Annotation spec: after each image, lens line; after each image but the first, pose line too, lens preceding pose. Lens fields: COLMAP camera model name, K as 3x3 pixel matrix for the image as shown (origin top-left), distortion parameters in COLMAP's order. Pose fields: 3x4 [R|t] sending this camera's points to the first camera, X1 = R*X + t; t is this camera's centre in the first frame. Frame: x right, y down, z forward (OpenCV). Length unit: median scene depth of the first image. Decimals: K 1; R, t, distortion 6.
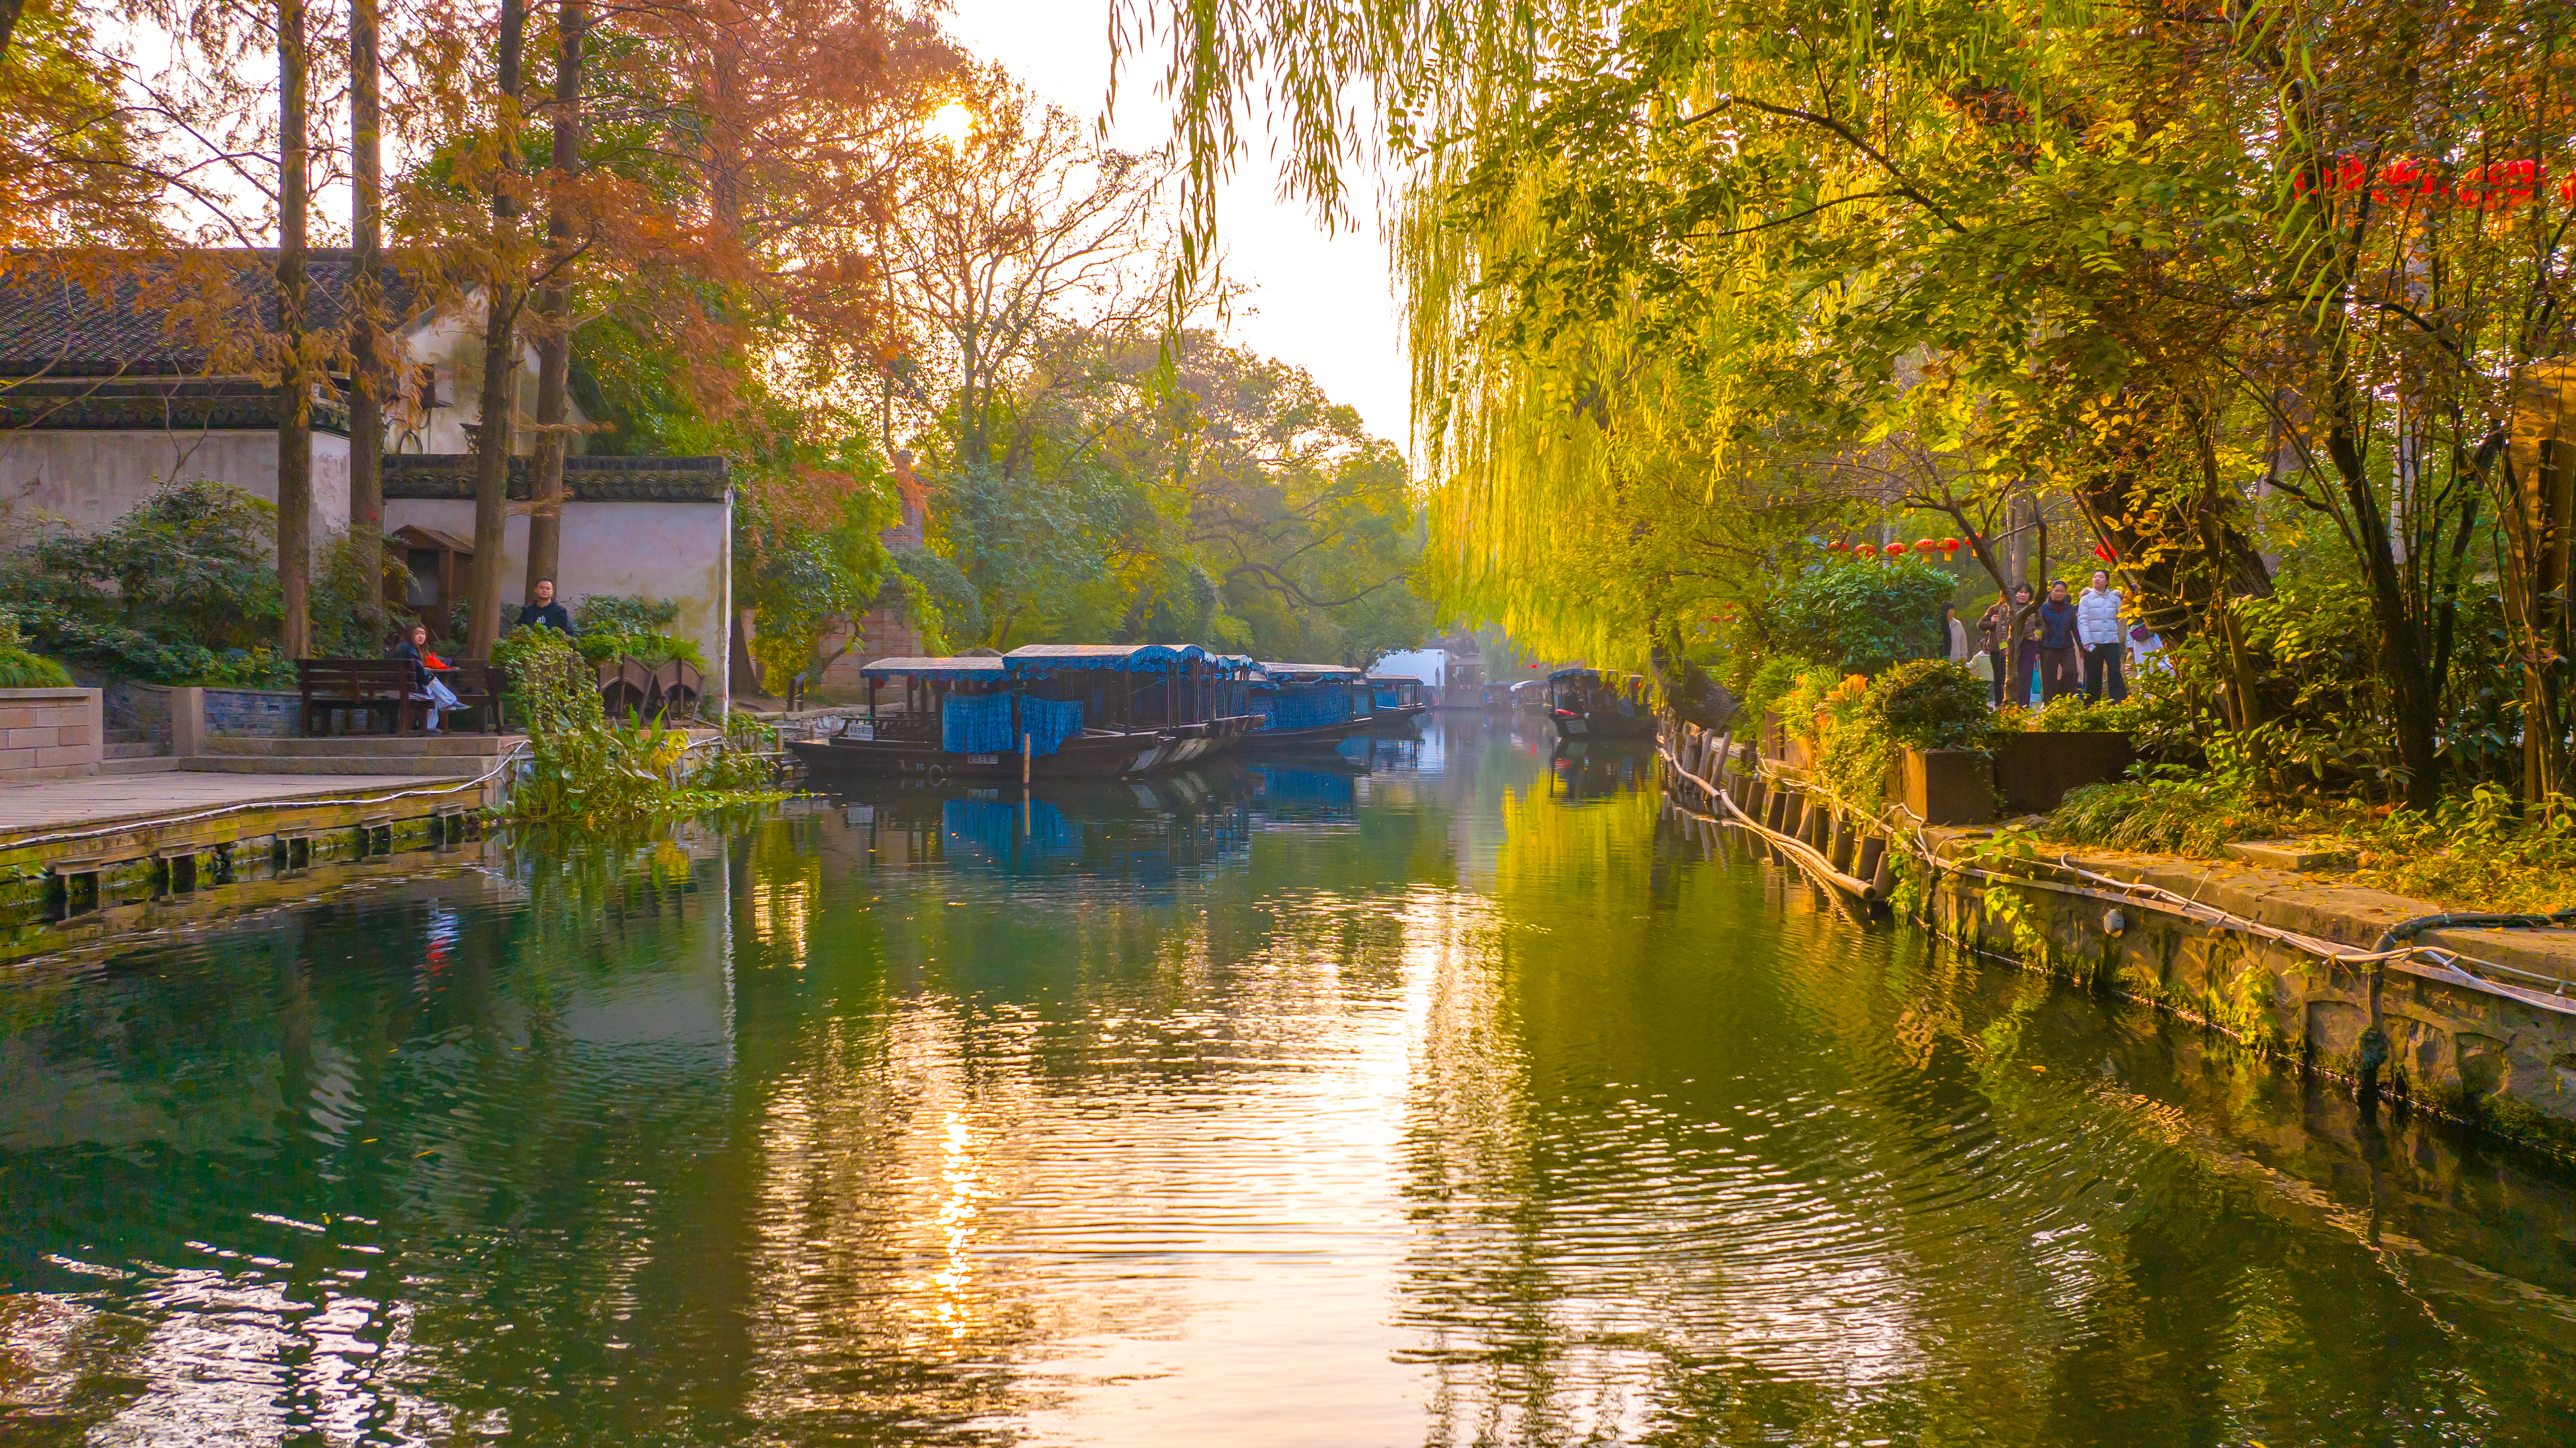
lens RADIAL K [[1740.1, 0, 1286.8], [0, 1740.1, 723.3], [0, 0, 1]] dist [-0.031514, 0.026451]
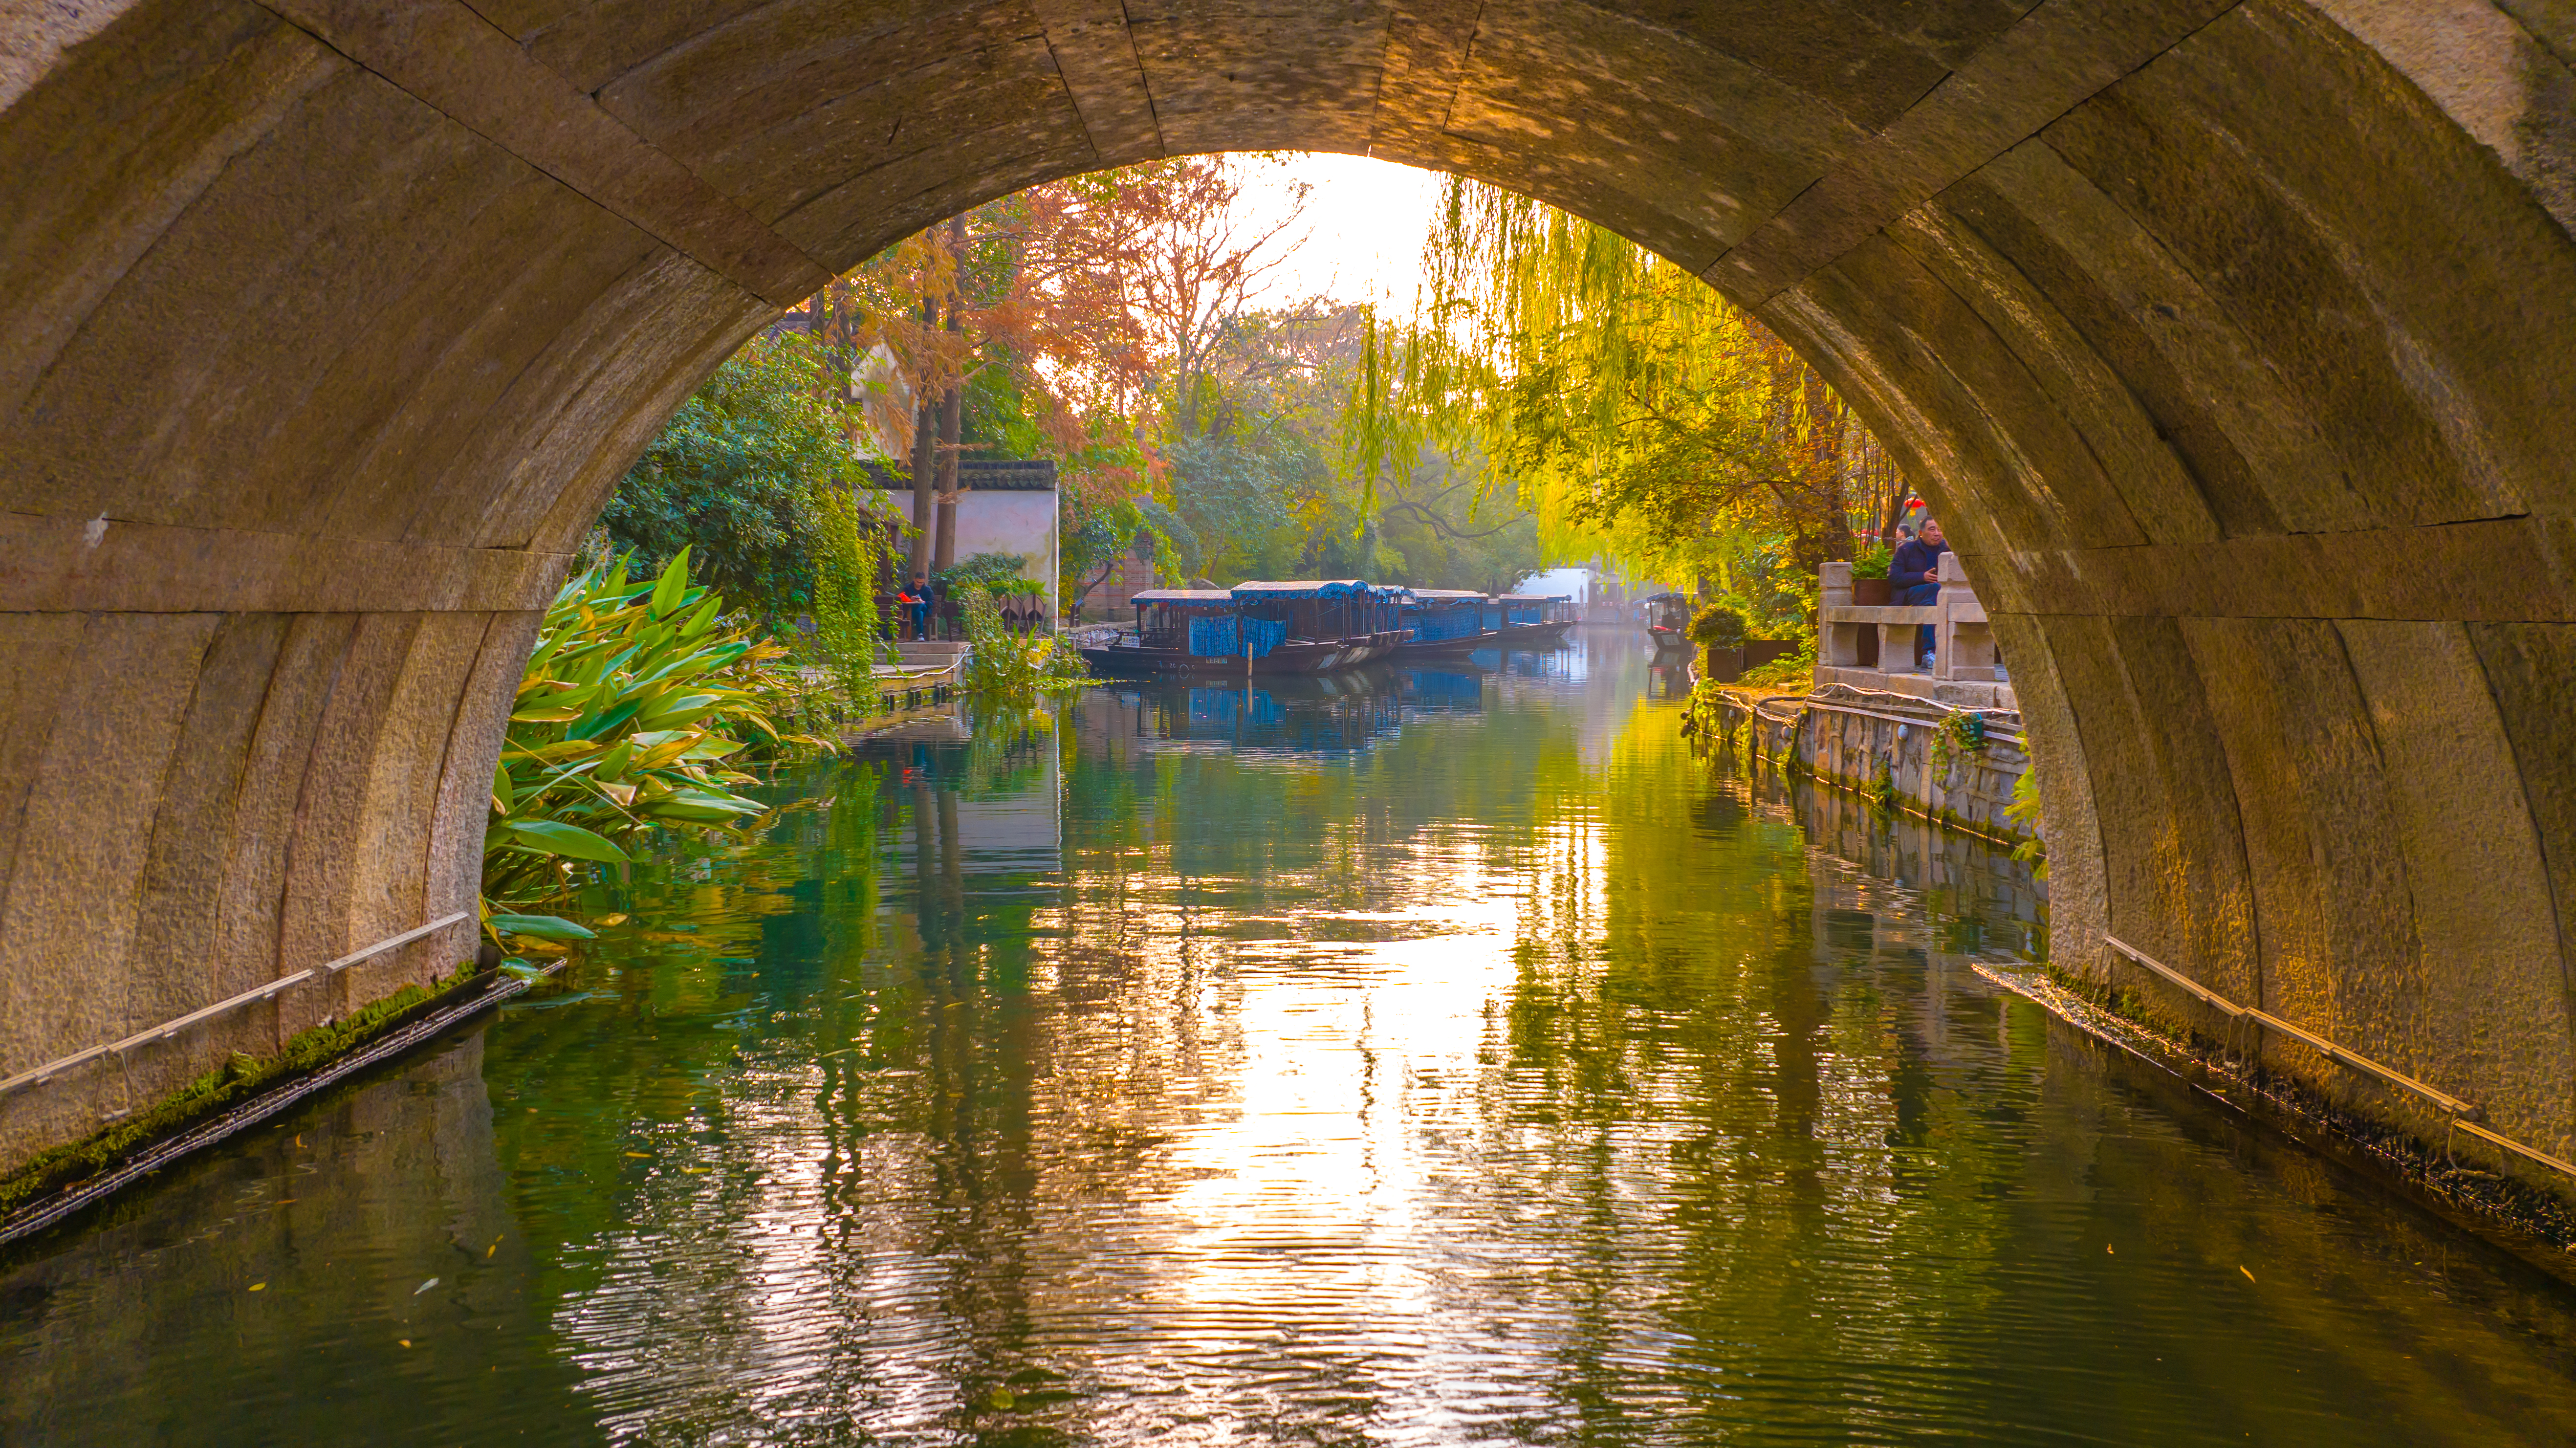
lens RADIAL K [[1740.1, 0, 1287.6], [0, 1740.1, 724.1], [0, 0, 1]] dist [-0.031514, 0.026451]
pose [[0.995894, 0.006017, -0.090330, 0.015114], [-0.001549, 0.998775, 0.049458, 0.001766], [0.090517, -0.049115, 0.994683, -0.406643]]
